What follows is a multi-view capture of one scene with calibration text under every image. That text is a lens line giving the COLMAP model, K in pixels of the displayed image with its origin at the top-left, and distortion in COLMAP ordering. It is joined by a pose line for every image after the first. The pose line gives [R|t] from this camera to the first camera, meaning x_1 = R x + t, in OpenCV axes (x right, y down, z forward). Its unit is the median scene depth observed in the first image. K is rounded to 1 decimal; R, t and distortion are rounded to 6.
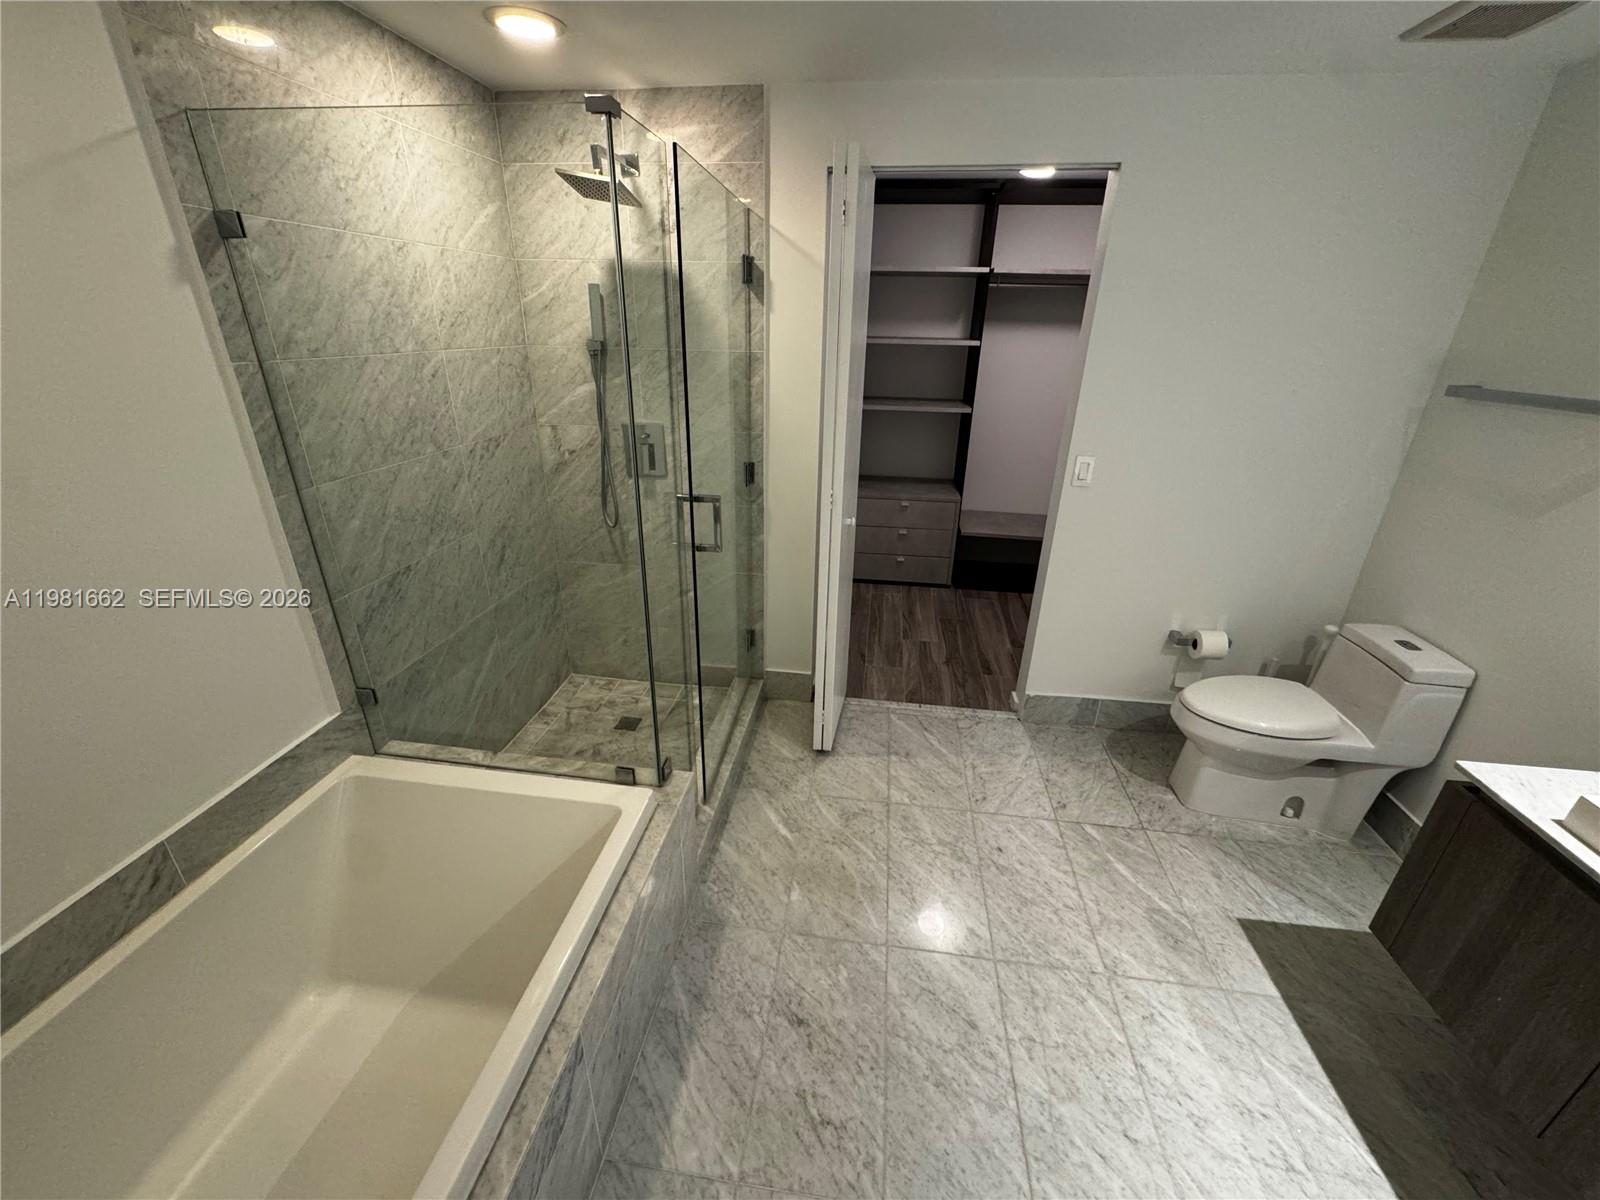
lens RADIAL K [[640.4, 0, 798.2], [0, 640.4, 601.1], [0, 0, 1]] dist [-0.001388, -0.000117]
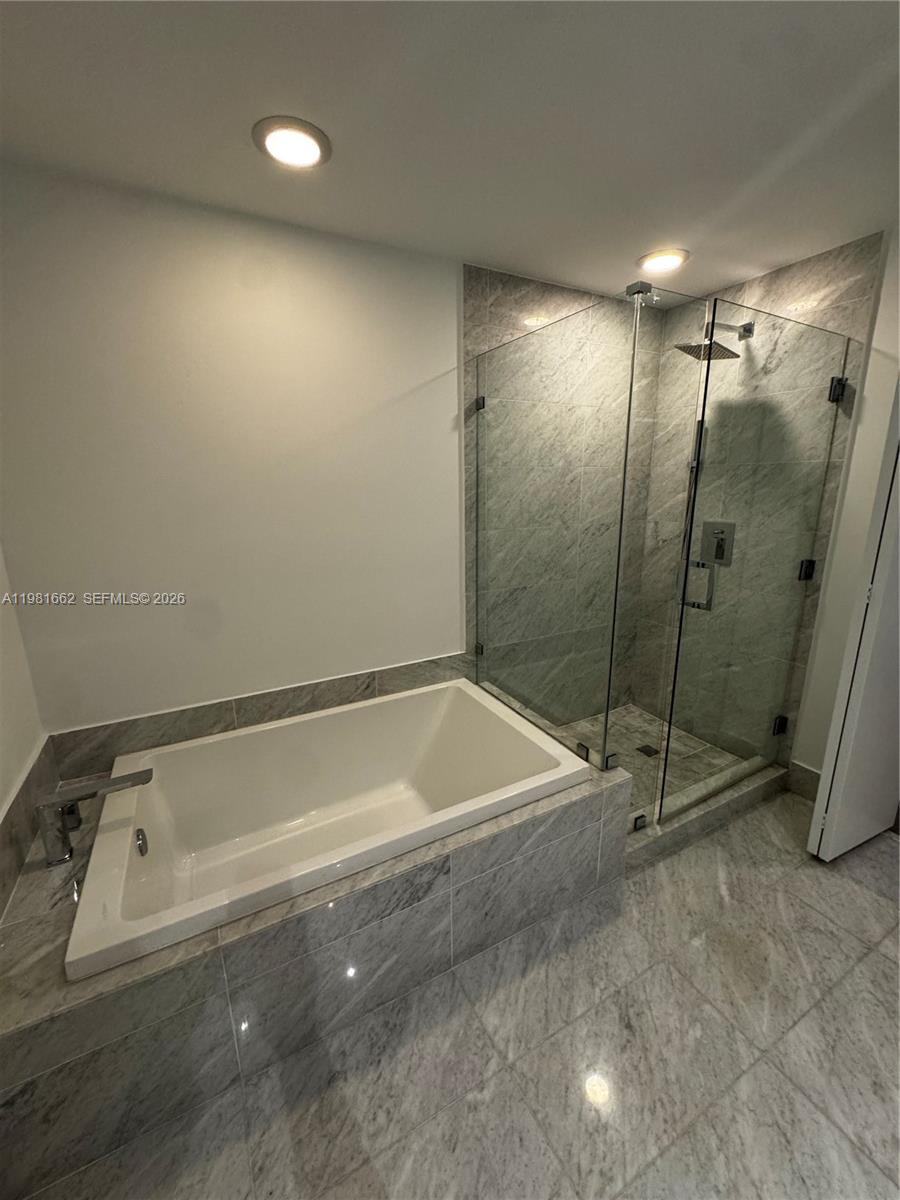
lens RADIAL K [[480.3, 0, 451.3], [0, 480.3, 599.4], [0, 0, 1]] dist [-0.001388, -0.000117]
pose [[0.589203, 0.166143, -0.790719, 0.294647], [-0.302265, 0.952896, -0.025012, 0.069904], [0.749317, 0.253744, 0.611668, 0.082646]]
